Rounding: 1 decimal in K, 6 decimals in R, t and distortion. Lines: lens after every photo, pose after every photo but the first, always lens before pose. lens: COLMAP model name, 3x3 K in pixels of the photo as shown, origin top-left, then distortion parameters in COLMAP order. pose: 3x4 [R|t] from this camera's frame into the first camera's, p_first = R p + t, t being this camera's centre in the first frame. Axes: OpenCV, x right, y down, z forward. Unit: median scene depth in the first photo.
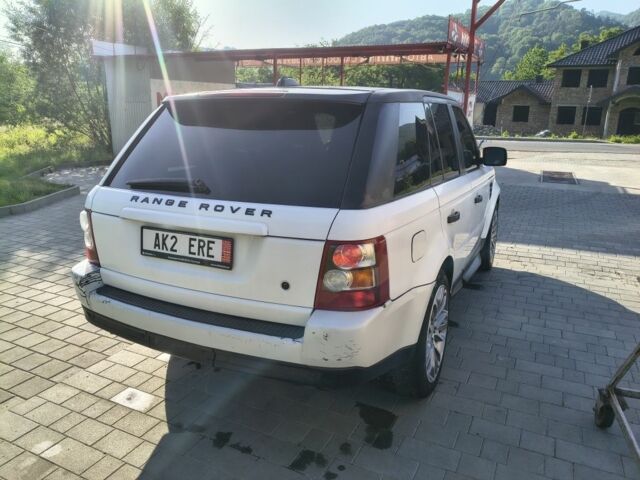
lens RADIAL K [[483.4, 0, 319.0], [0, 483.4, 226.1], [0, 0, 1]] dist [0.004935, 0.000010]
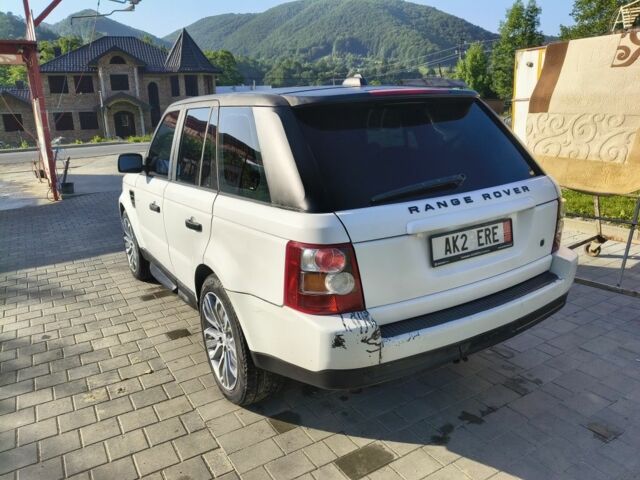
lens RADIAL K [[485.8, 0, 313.2], [0, 485.8, 235.3], [0, 0, 1]] dist [-0.002553, -0.006051]
pose [[0.559340, -0.242671, 0.792622, -1.236998], [0.238604, 0.962854, 0.126412, -0.172914], [-0.793856, 0.118415, 0.596465, 0.647659]]
